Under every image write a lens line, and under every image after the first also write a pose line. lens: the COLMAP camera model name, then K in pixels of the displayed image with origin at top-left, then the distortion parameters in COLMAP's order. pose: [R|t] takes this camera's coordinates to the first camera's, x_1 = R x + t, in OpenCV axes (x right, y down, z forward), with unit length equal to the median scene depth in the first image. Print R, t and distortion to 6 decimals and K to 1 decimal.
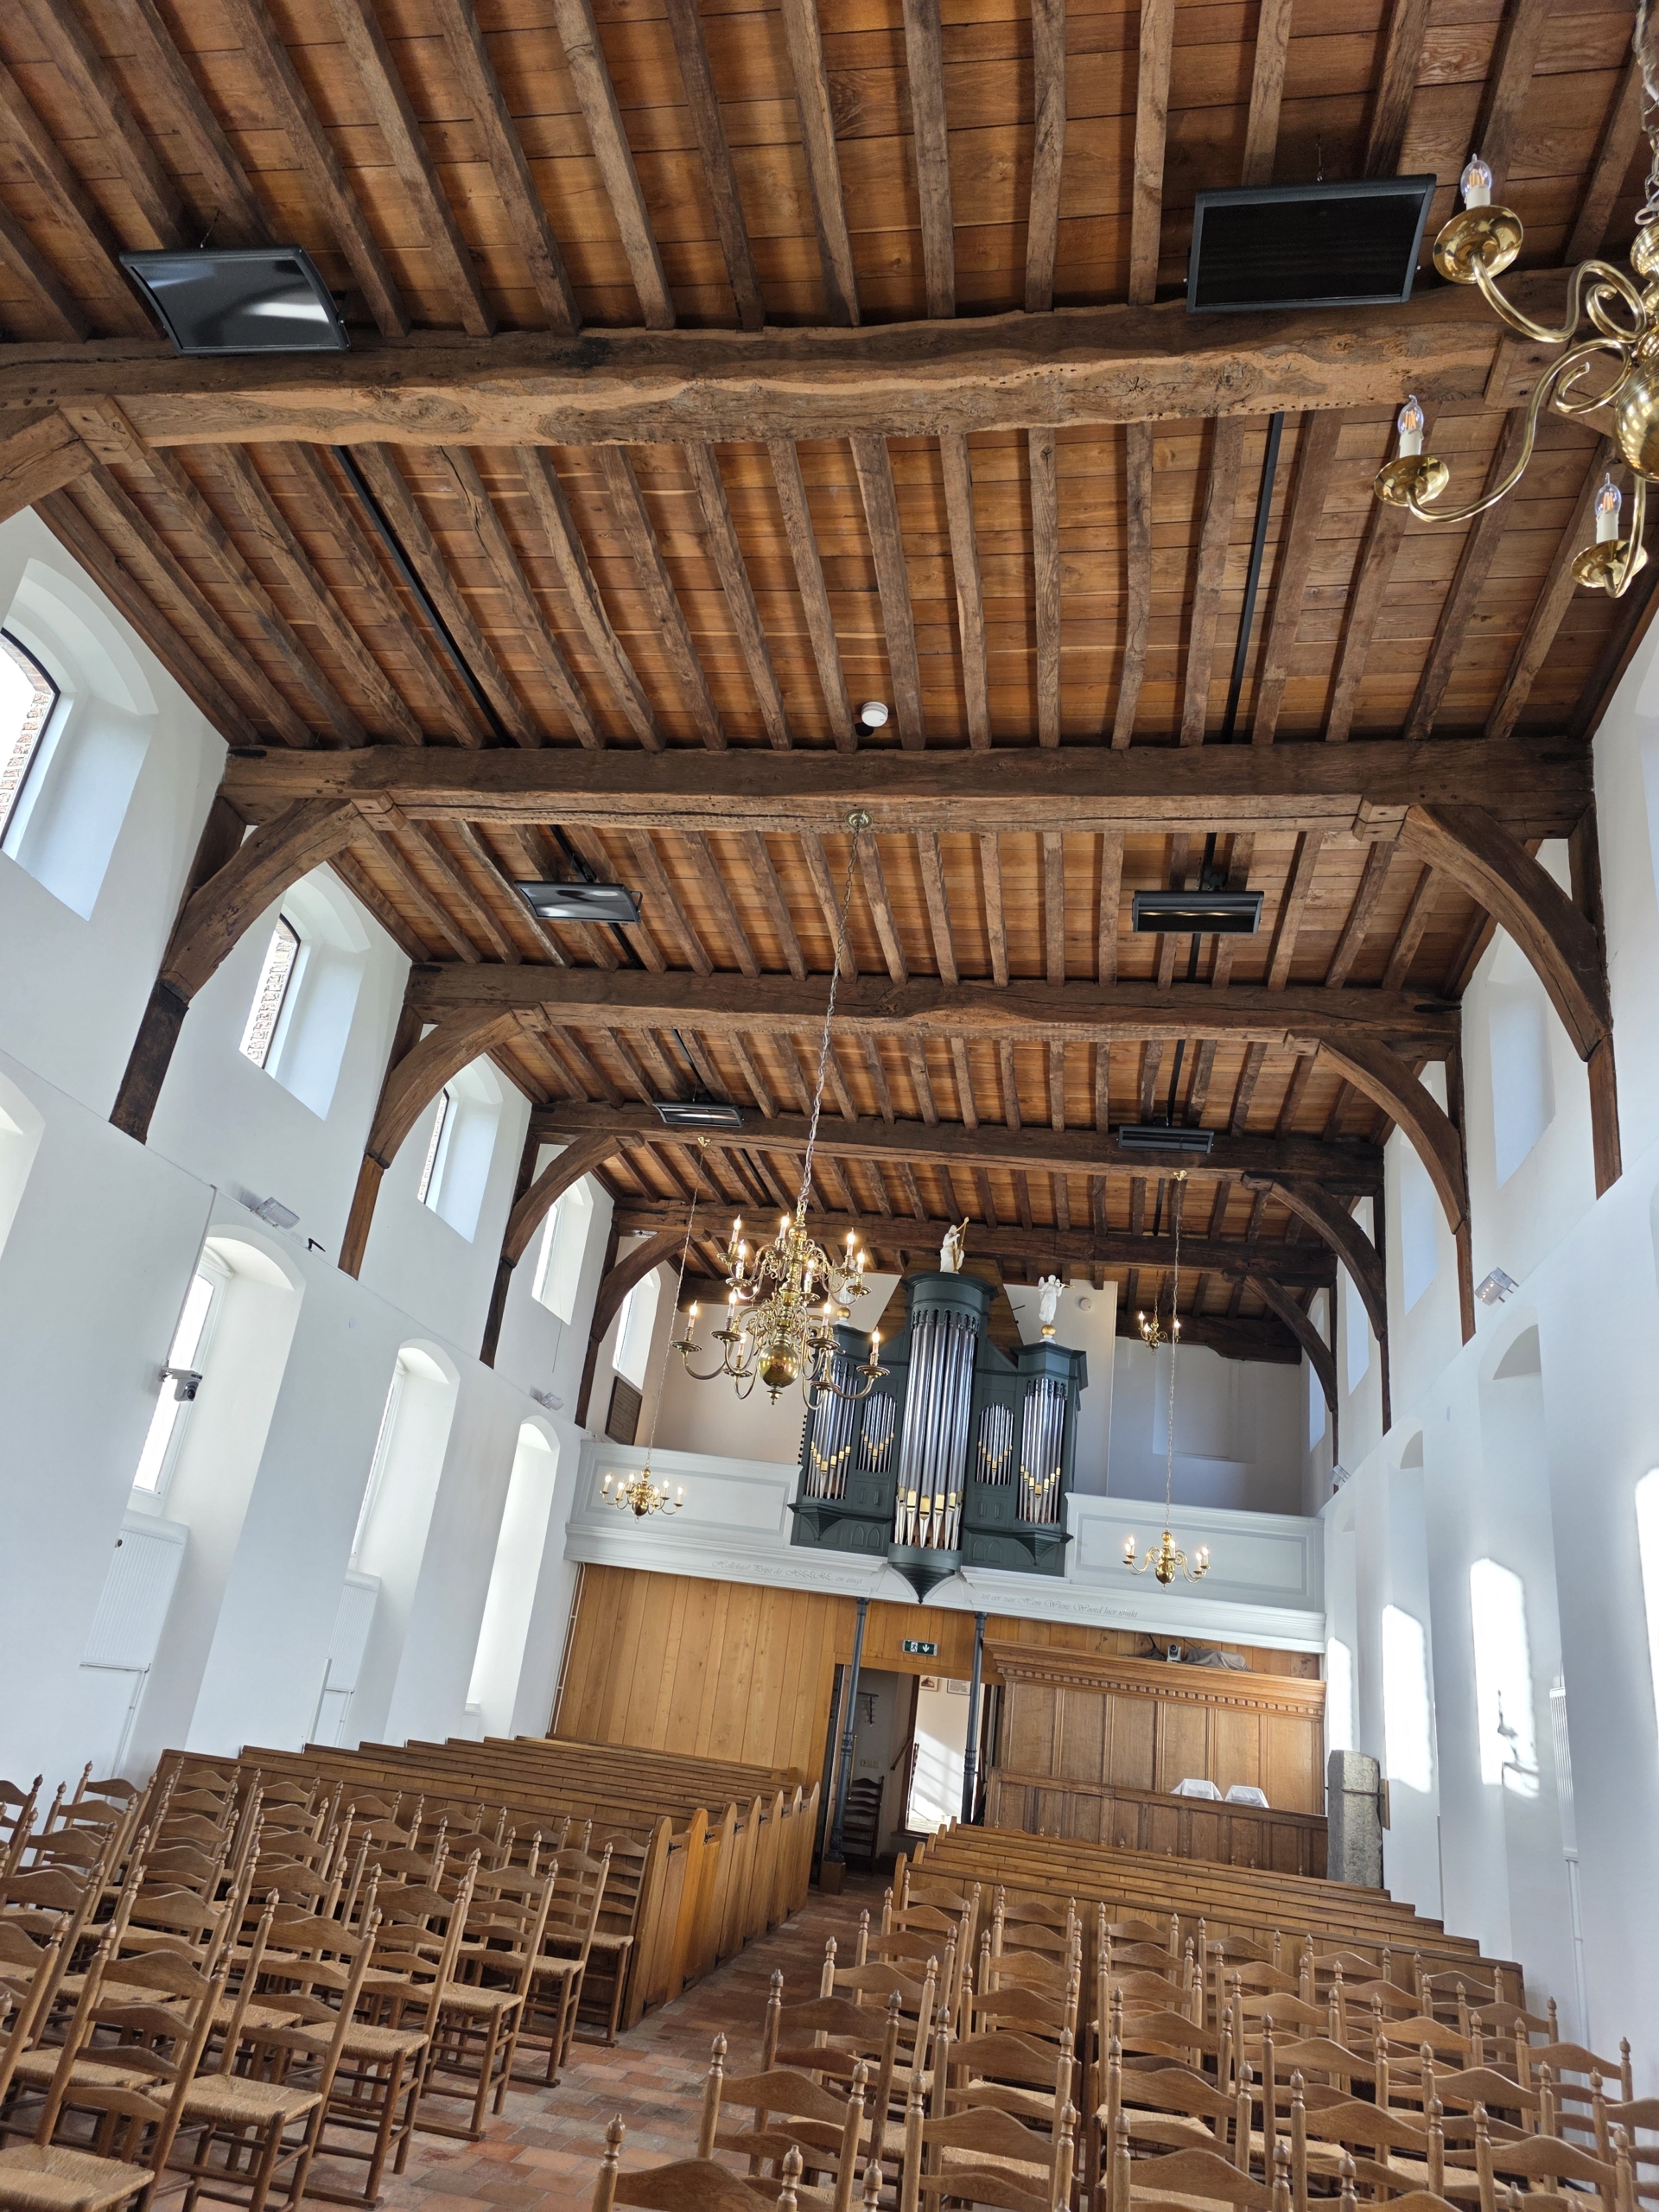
lens RADIAL K [[1505.6, 0, 841.3], [0, 1505.6, 1115.5], [0, 0, 1]] dist [0.089075, -0.087153]
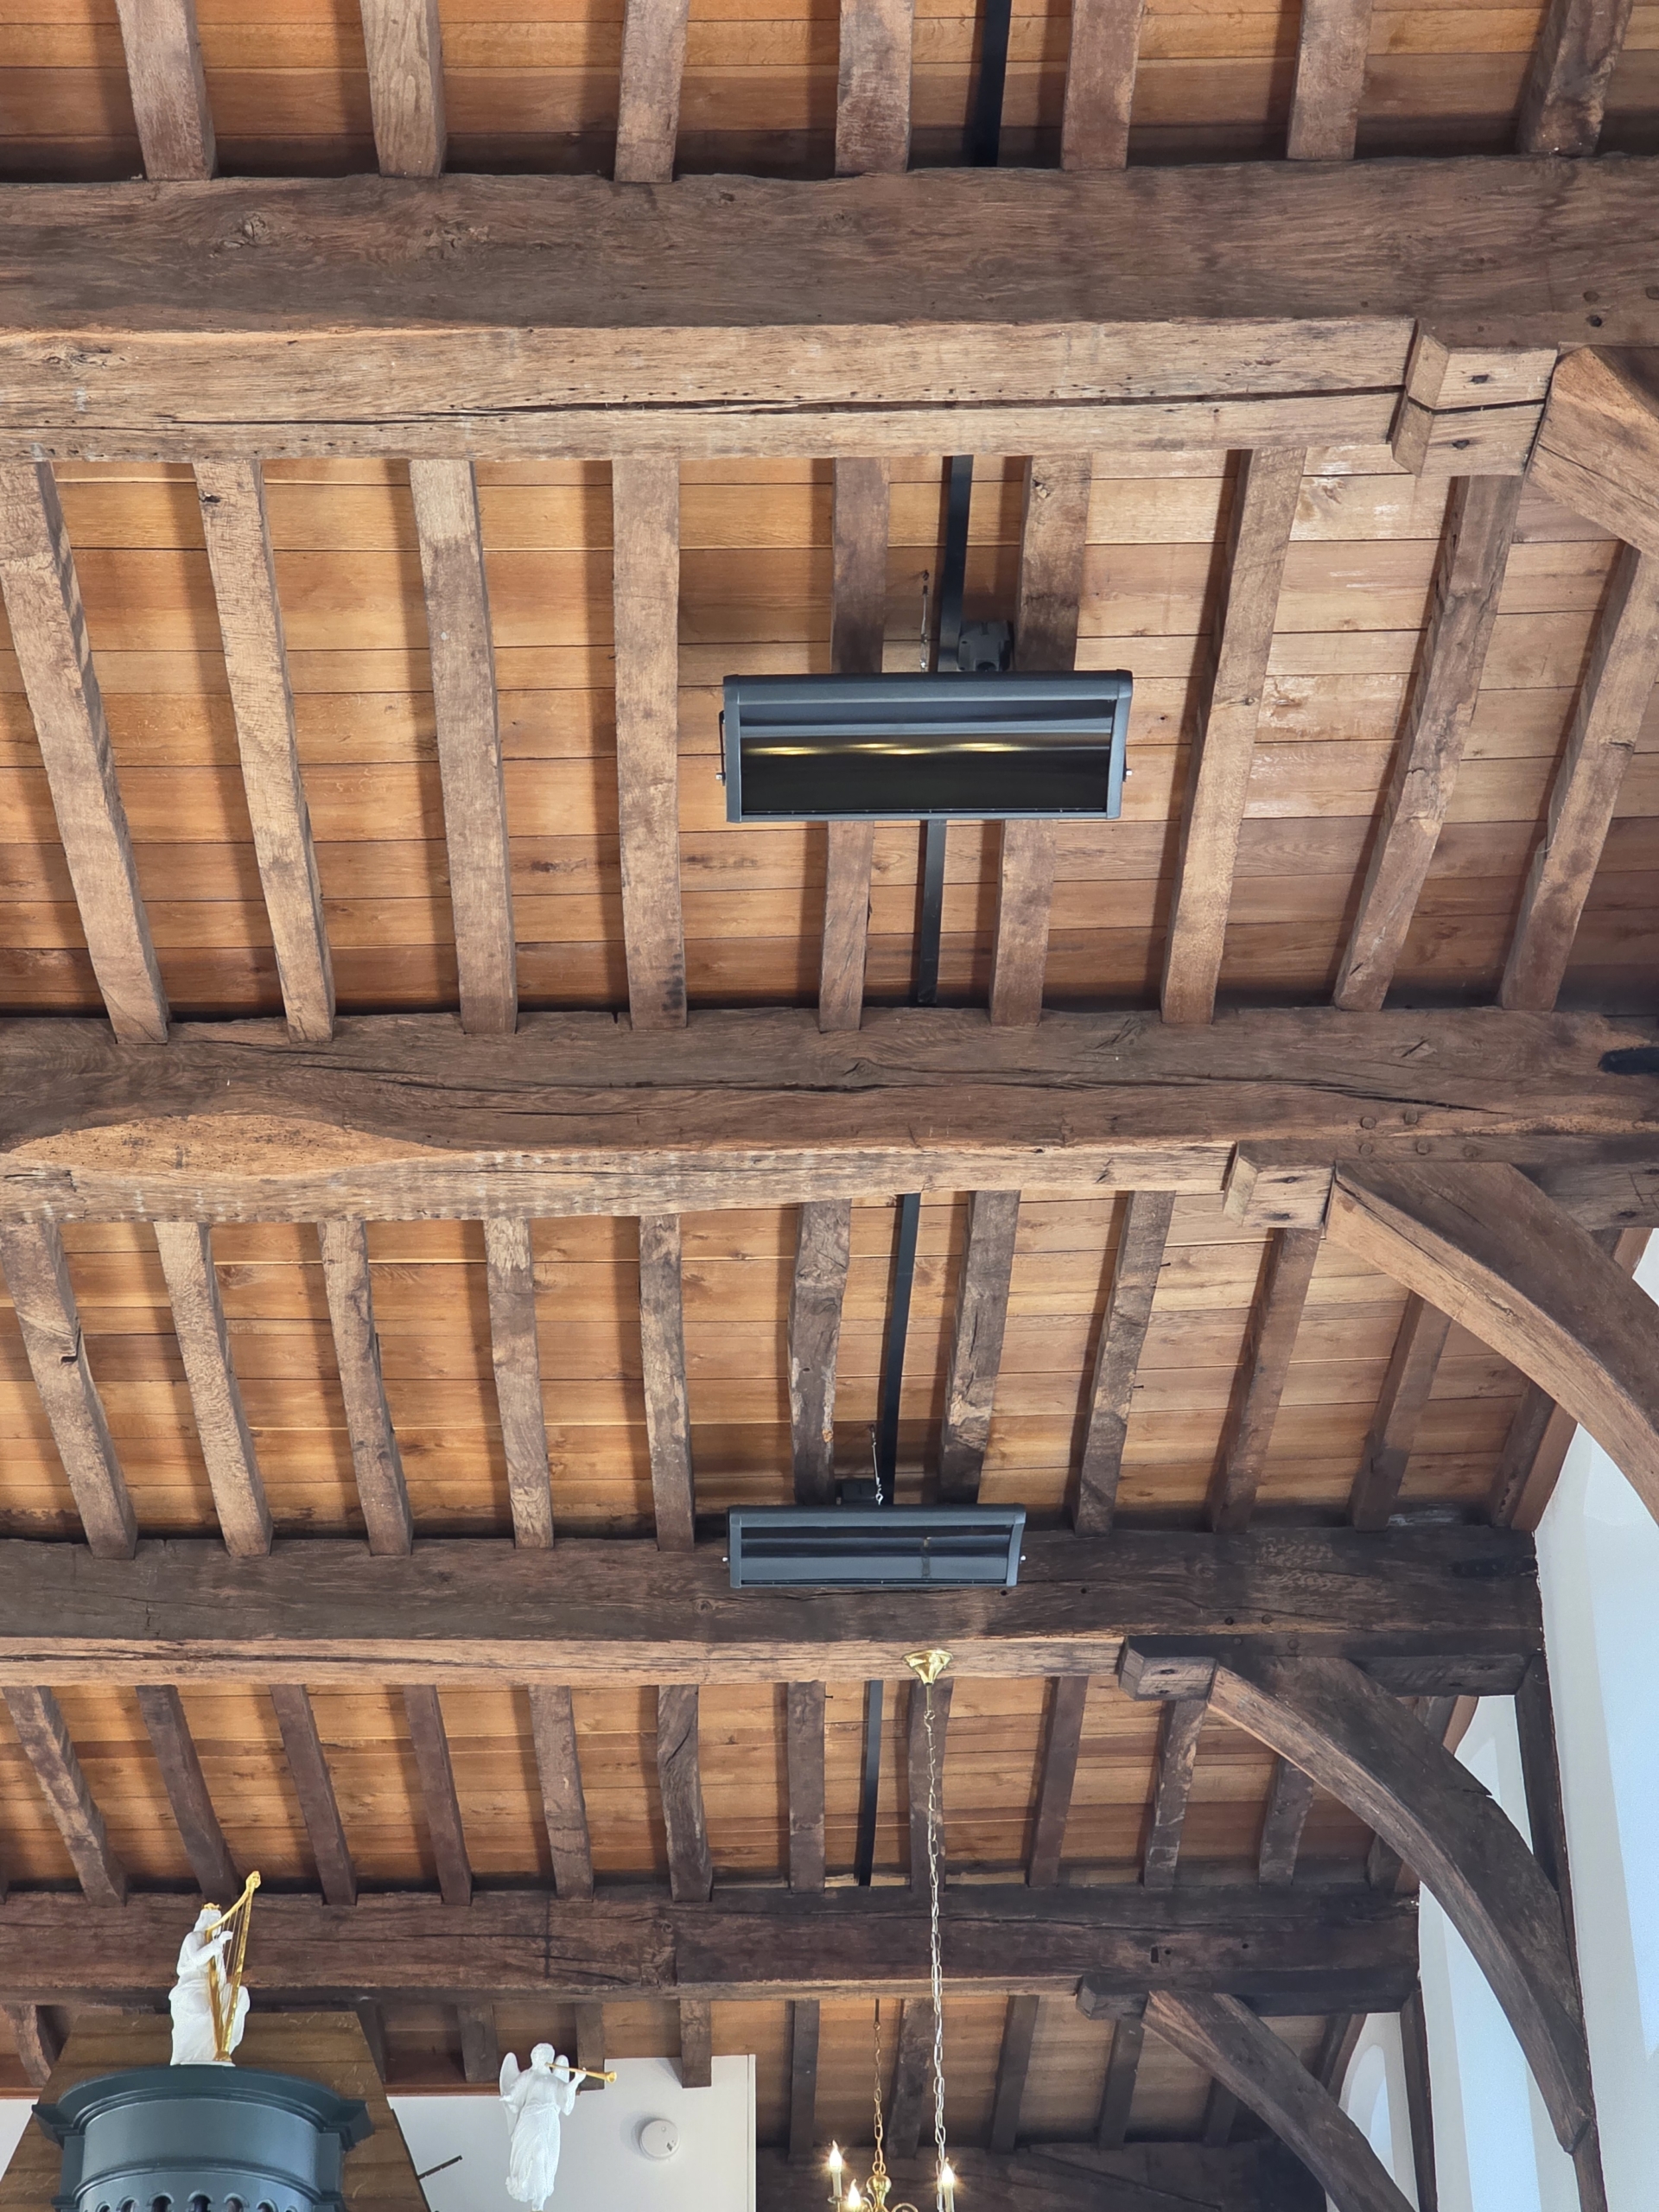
lens RADIAL K [[4547.6, 0, 829.5], [0, 4547.6, 1106.0], [0, 0, 1]] dist [-0.228903, 4.566261]
pose [[0.977596, -0.039377, 0.206775, 0.019625], [0.063300, 0.991871, -0.110383, 0.033229], [-0.200748, 0.120998, 0.972142, 0.104229]]
